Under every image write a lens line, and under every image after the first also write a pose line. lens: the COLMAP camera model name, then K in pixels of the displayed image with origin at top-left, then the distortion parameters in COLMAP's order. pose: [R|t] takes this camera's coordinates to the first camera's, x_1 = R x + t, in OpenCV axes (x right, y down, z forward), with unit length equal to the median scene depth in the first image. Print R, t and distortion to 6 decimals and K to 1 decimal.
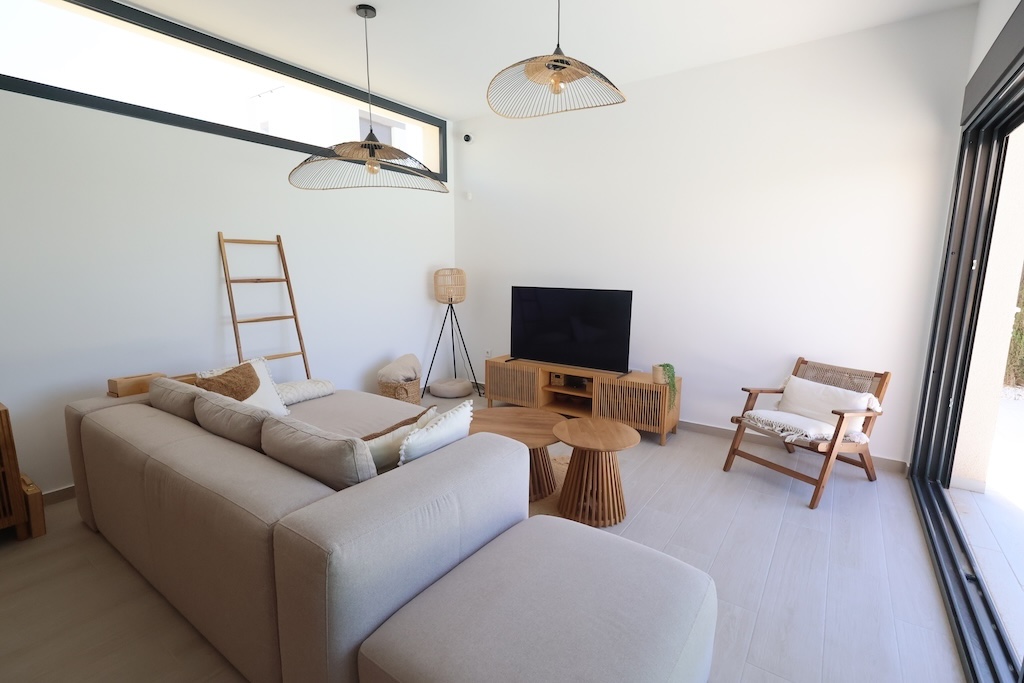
lens RADIAL K [[473.4, 0, 508.6], [0, 473.4, 343.7], [0, 0, 1]] dist [-0.001569, 0.001317]
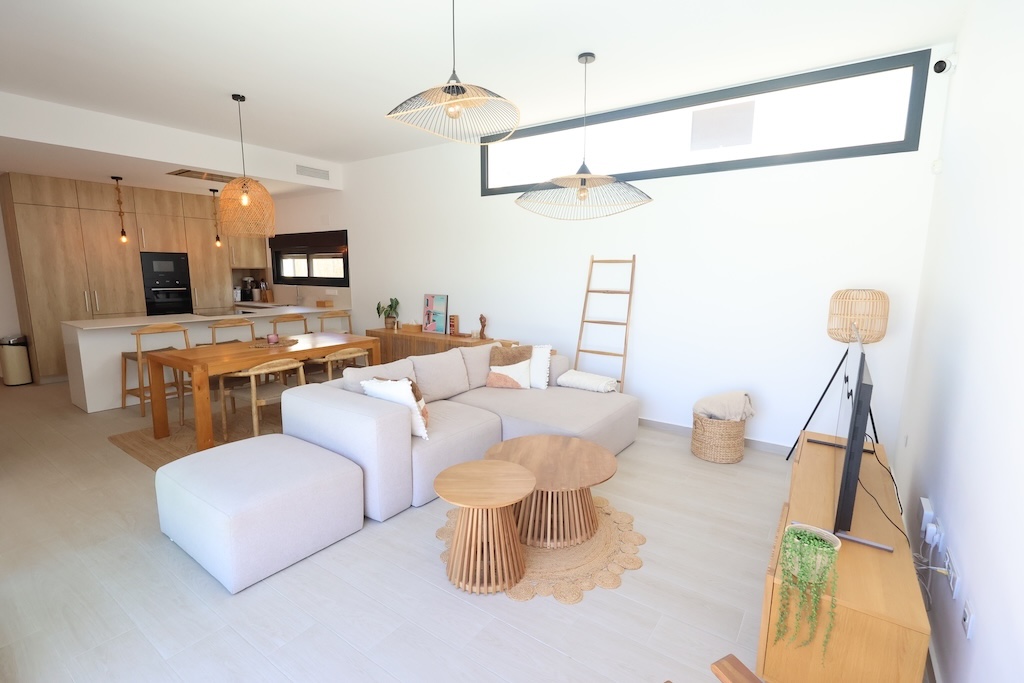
lens RADIAL K [[473.4, 0, 512.6], [0, 473.4, 342.4], [0, 0, 1]] dist [-0.001569, 0.001317]
pose [[0.005409, 0.149803, -0.988701, 0.764048], [-0.170069, 0.974449, 0.146713, -0.147553], [0.985417, 0.167354, 0.030748, 0.751976]]
